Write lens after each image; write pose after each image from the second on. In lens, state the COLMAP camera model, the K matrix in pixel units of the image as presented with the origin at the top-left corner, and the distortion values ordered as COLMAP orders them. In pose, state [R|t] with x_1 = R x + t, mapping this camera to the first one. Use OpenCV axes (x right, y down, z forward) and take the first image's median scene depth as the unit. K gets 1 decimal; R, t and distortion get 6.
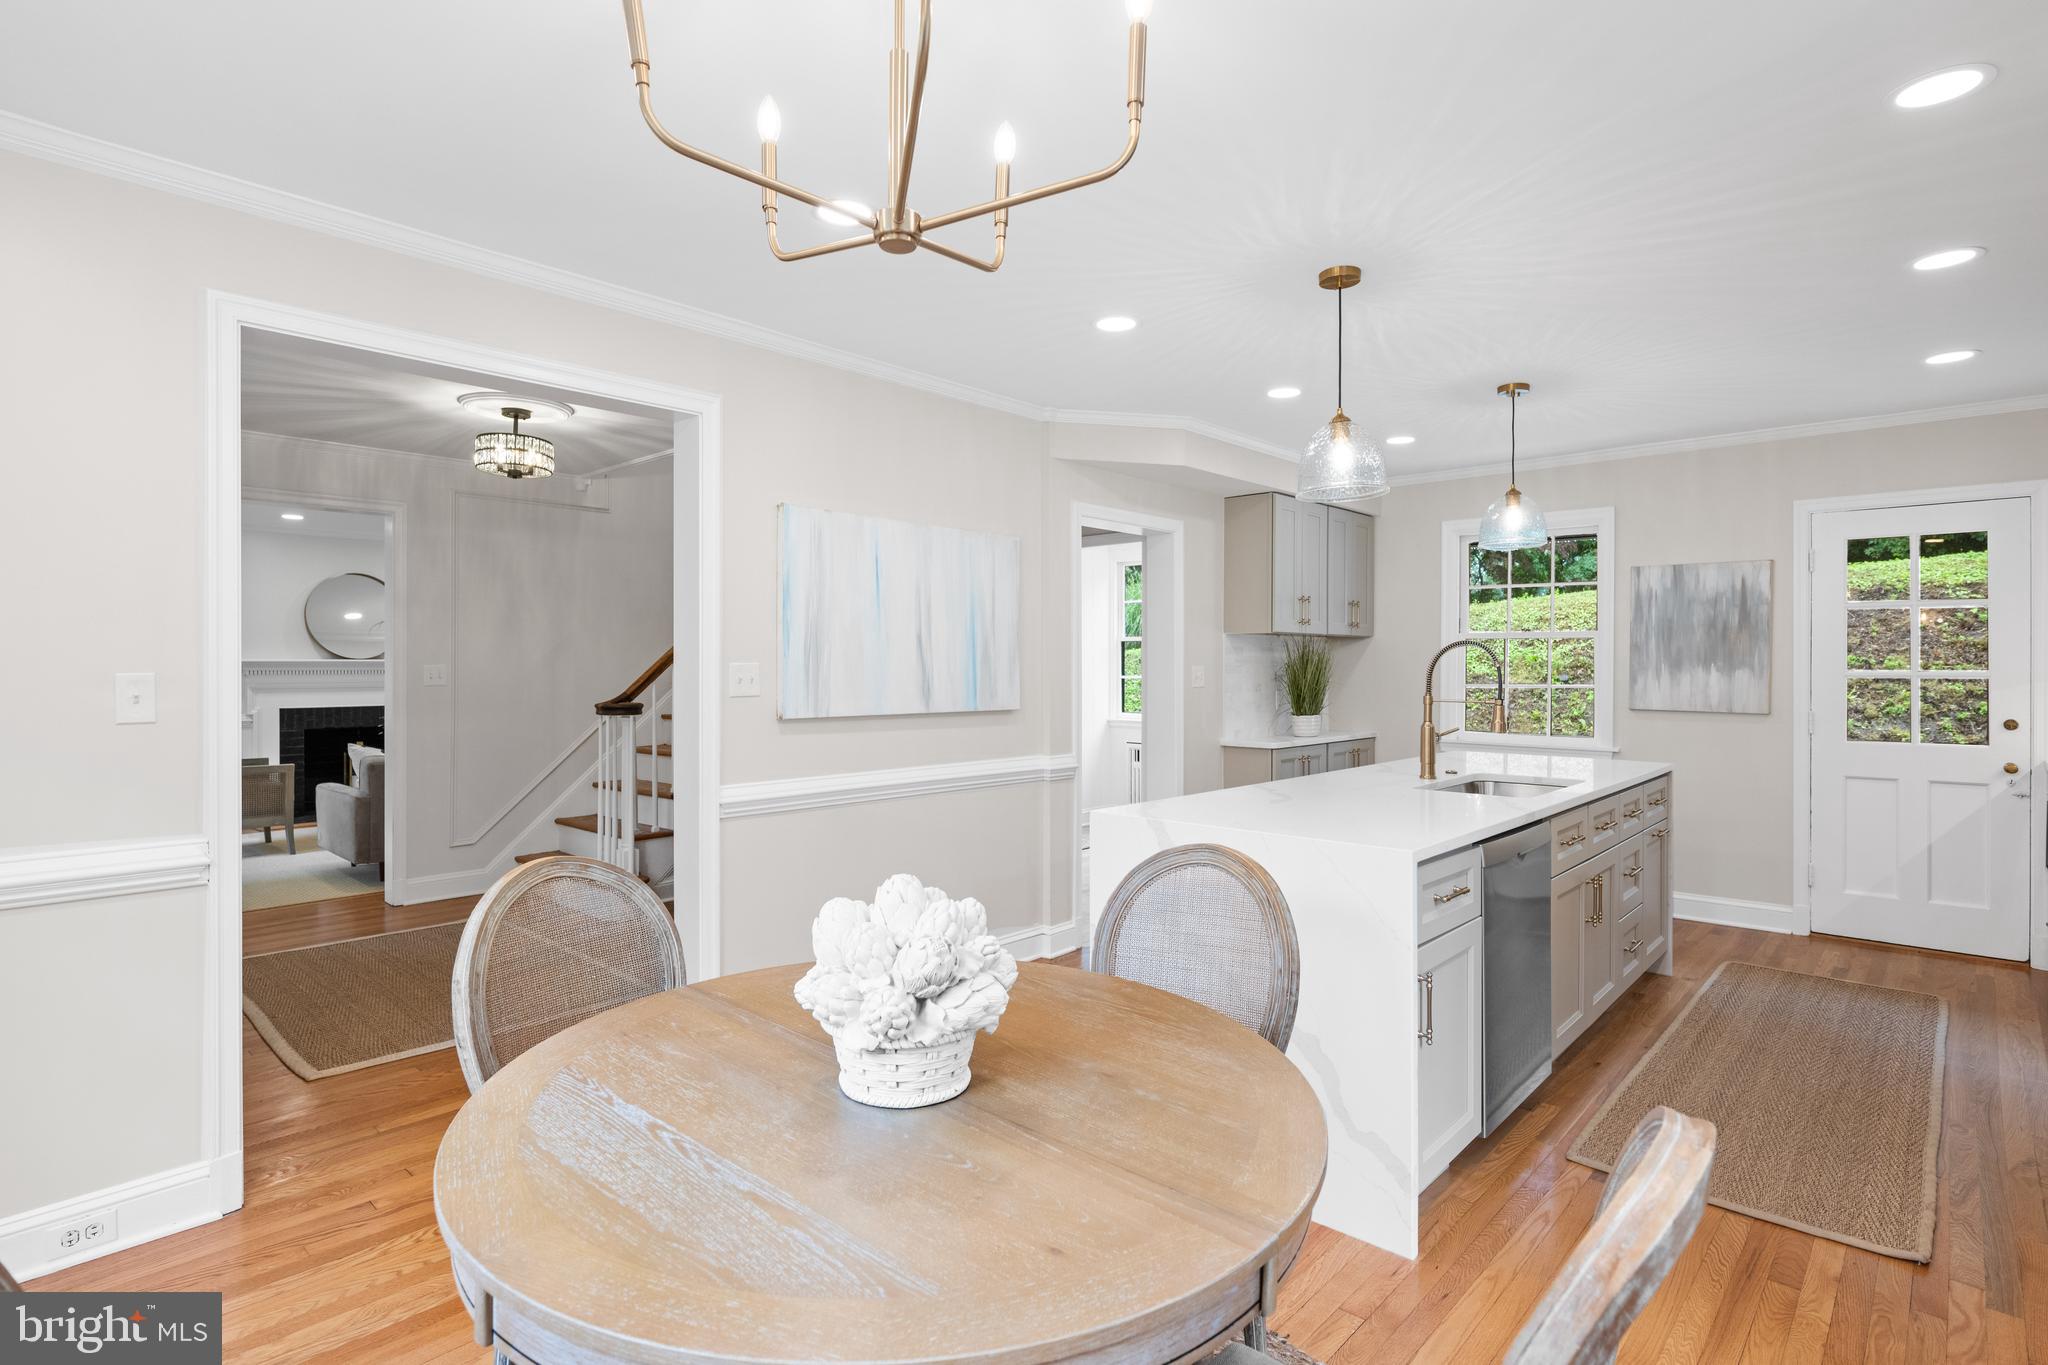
lens RADIAL K [[1019.9, 0, 1025.7], [0, 1019.9, 666.5], [0, 0, 1]] dist [0.000514, -0.000290]
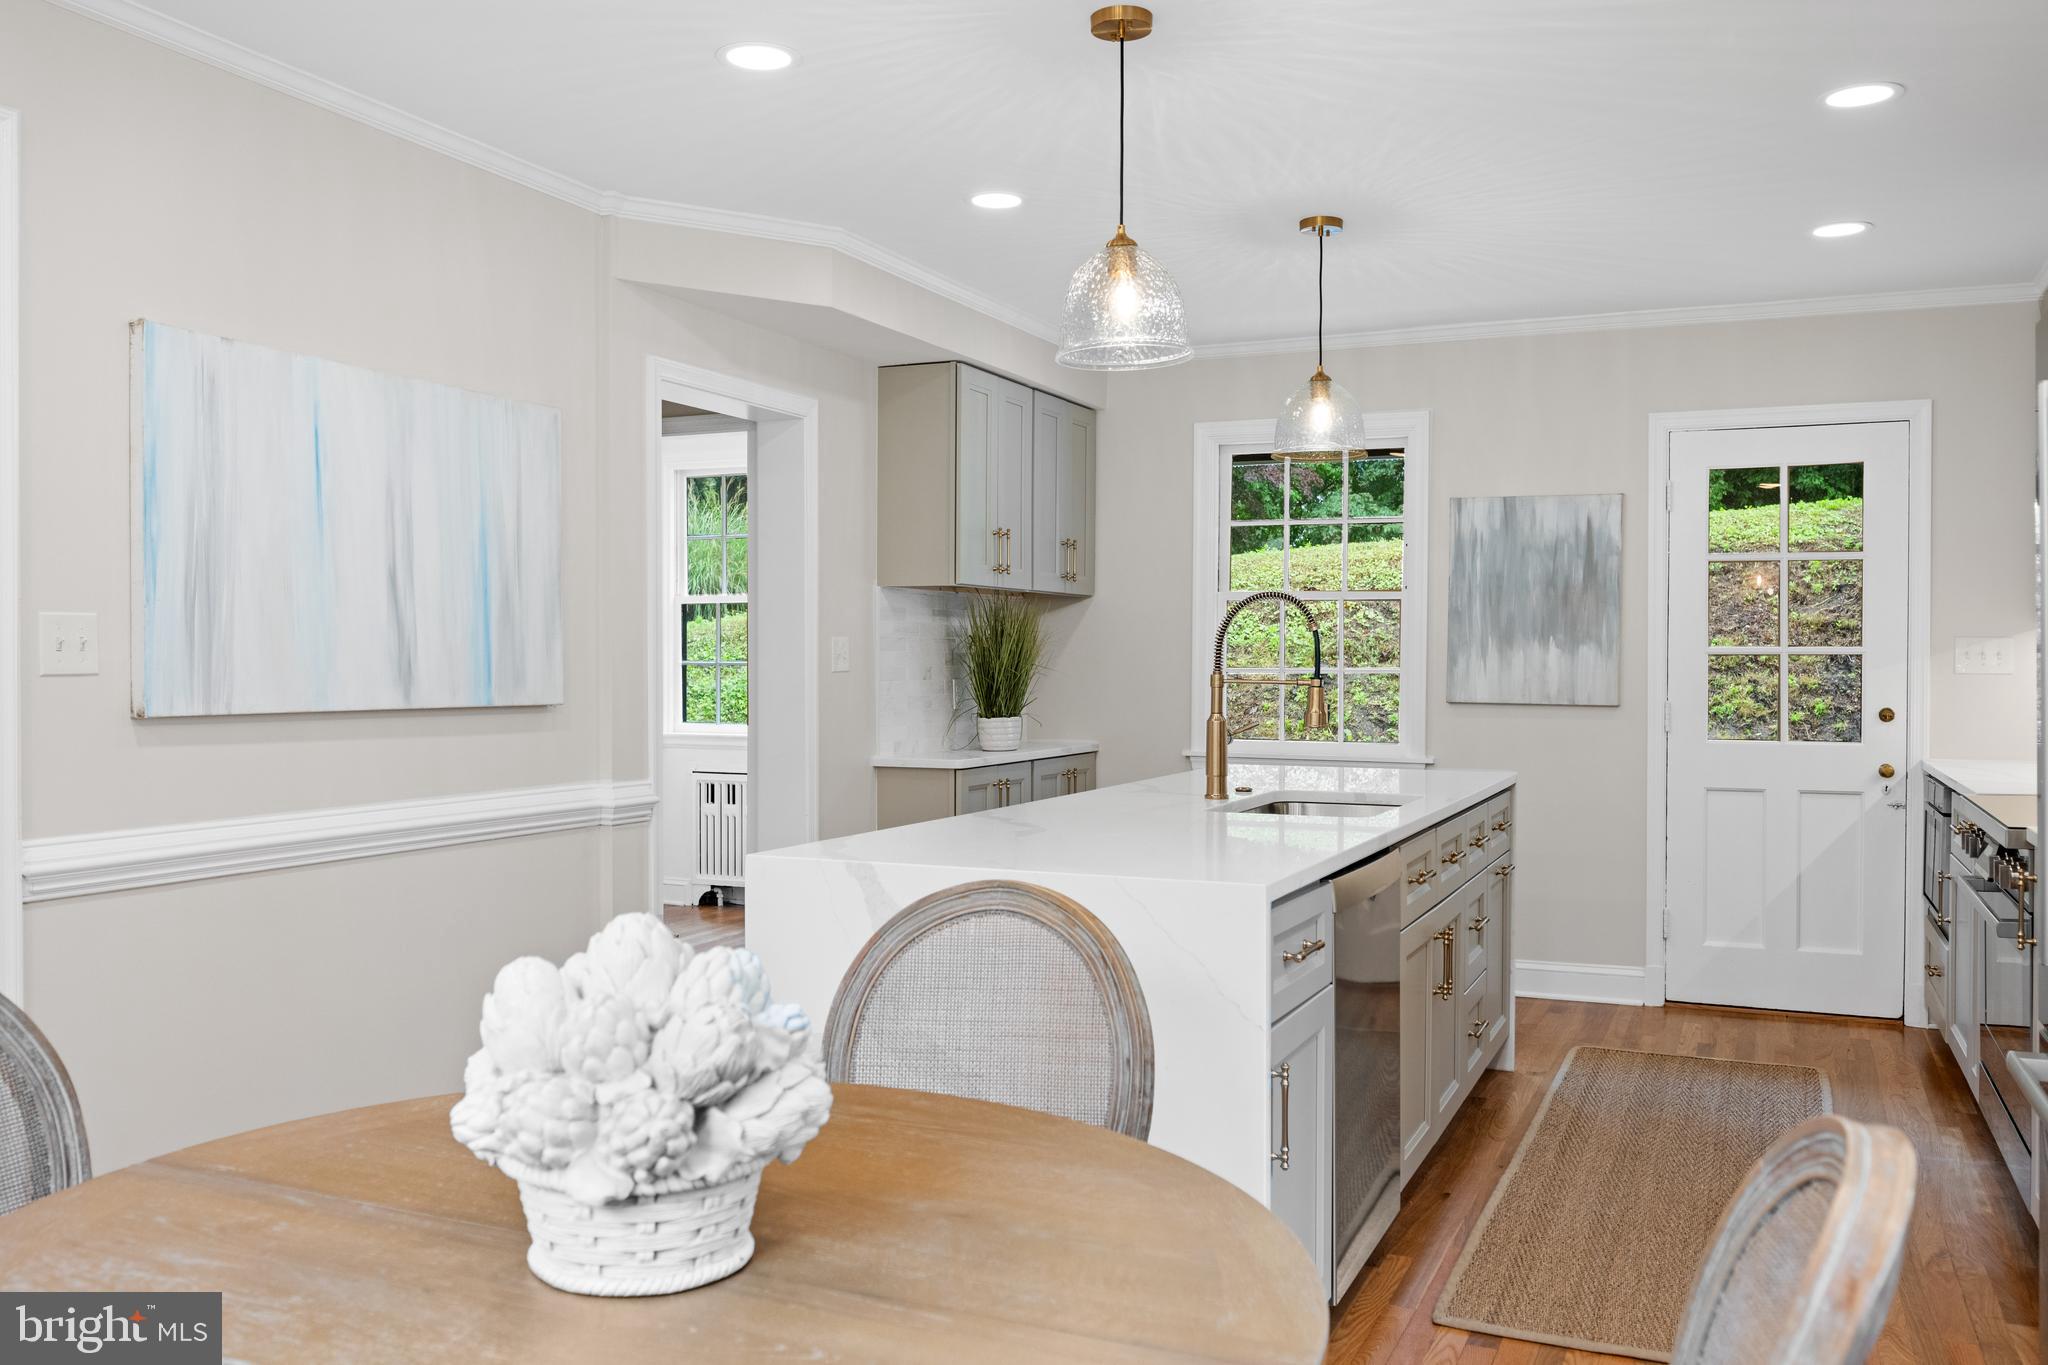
lens RADIAL K [[1688.5, 0, 1024.0], [0, 1688.5, 682.5], [0, 0, 1]] dist [-0.005362, 0.003745]
pose [[0.946881, -0.003214, 0.321569, -0.065598], [-0.001039, 0.999914, 0.013054, 0.016460], [-0.321583, -0.012694, 0.946796, -0.001479]]
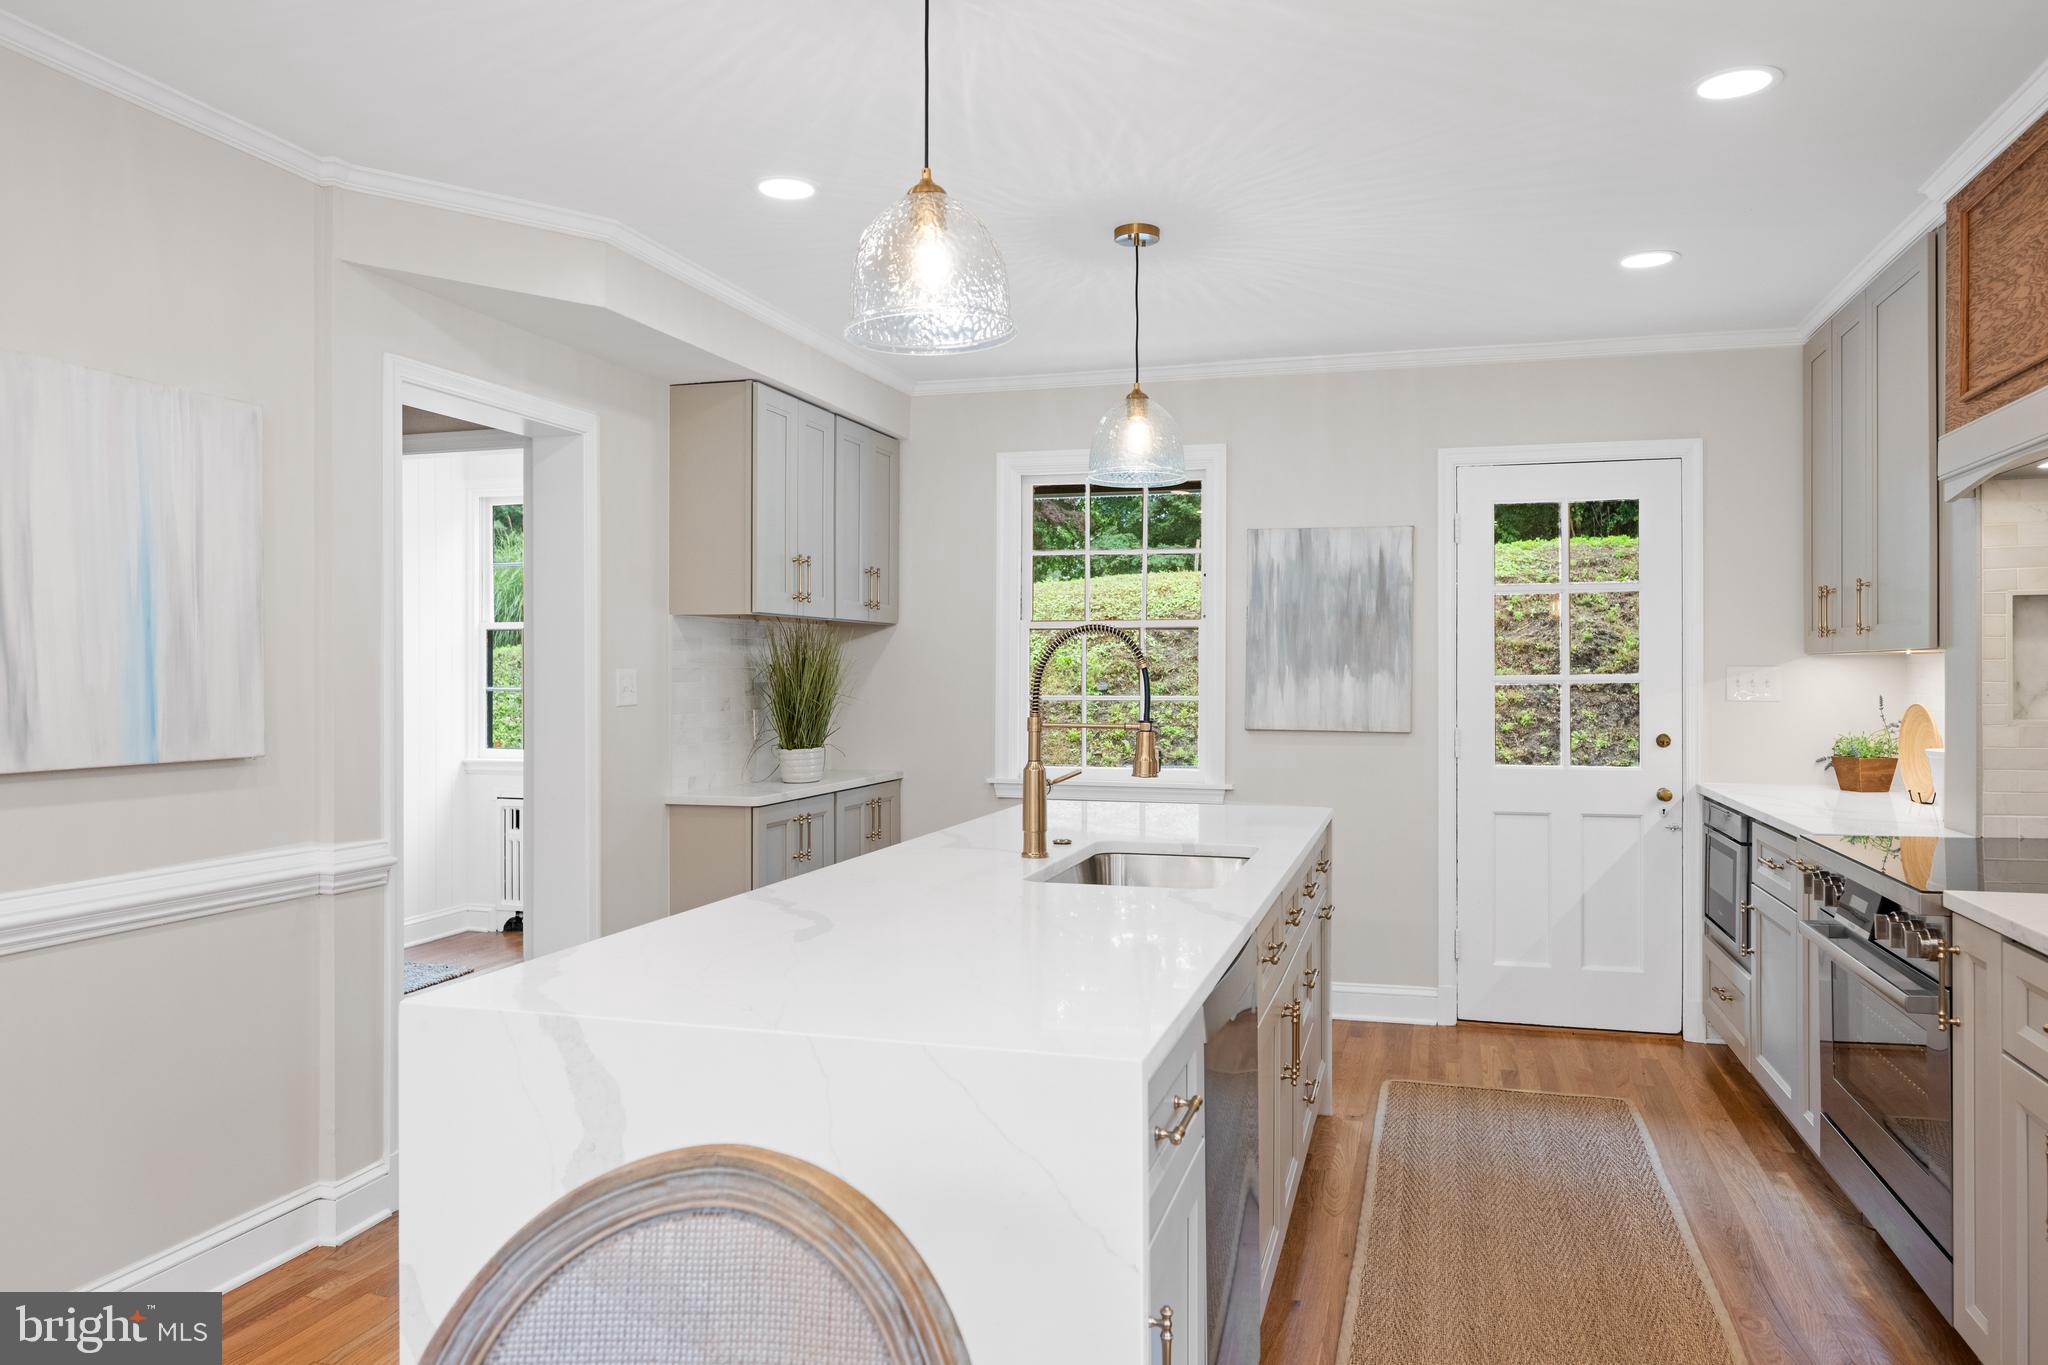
lens RADIAL K [[1406.0, 0, 1023.2], [0, 1406.0, 672.2], [0, 0, 1]] dist [-0.004690, -0.000215]
pose [[0.897972, -0.001503, 0.440050, 0.025094], [0.001849, 0.999998, -0.000358, 0.002522], [-0.440049, 0.001135, 0.897973, 0.226584]]
